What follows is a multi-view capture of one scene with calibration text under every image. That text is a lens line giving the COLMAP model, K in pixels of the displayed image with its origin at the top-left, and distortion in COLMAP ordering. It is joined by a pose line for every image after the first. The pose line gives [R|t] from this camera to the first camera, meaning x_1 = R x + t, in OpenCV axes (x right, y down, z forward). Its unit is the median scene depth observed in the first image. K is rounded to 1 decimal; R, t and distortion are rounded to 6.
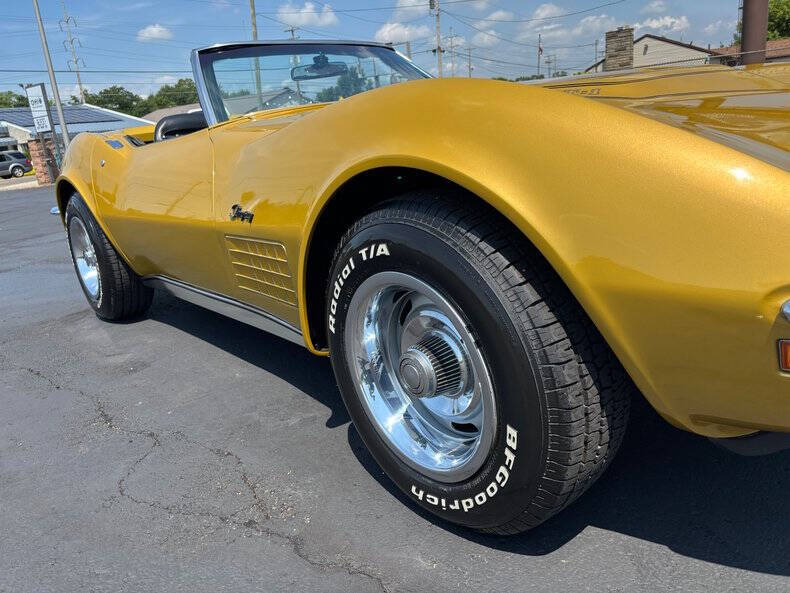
lens RADIAL K [[596.4, 0, 391.8], [0, 596.4, 302.1], [0, 0, 1]] dist [0.039037, -0.038232]
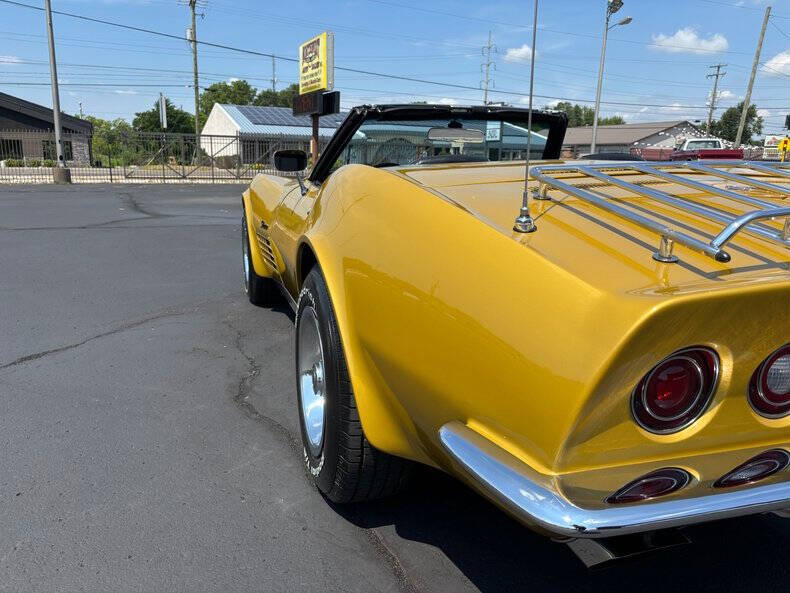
lens RADIAL K [[596.4, 0, 397.0], [0, 596.4, 301.5], [0, 0, 1]] dist [0.039037, -0.038232]
pose [[0.856991, 0.231682, -0.460315, -0.199227], [-0.247716, 0.968477, 0.026260, 0.112475], [0.451888, 0.091523, 0.887367, -0.318296]]
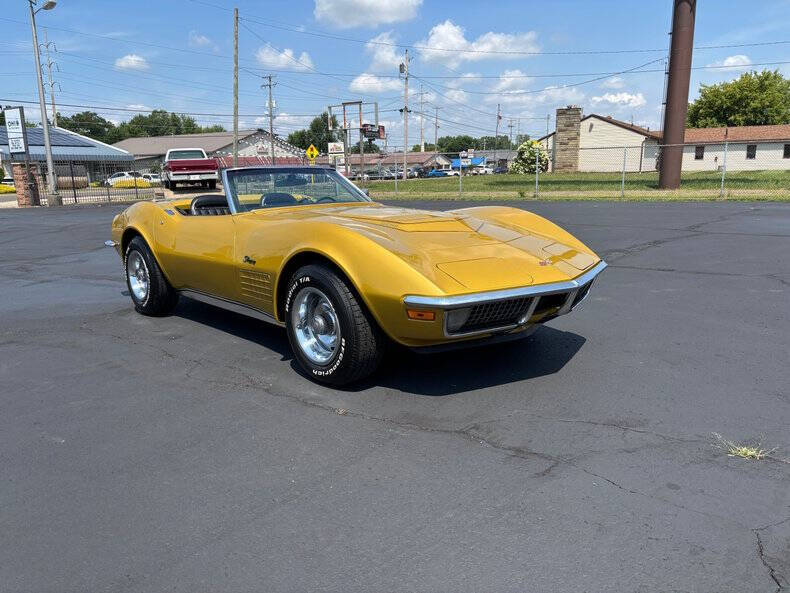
lens RADIAL K [[596.4, 0, 387.5], [0, 596.4, 294.9], [0, 0, 1]] dist [0.039037, -0.038232]
pose [[0.995700, 0.070526, 0.060058, 0.008570], [-0.065254, 0.994188, -0.085624, 0.008829], [-0.065748, 0.081337, 0.994516, -0.079417]]
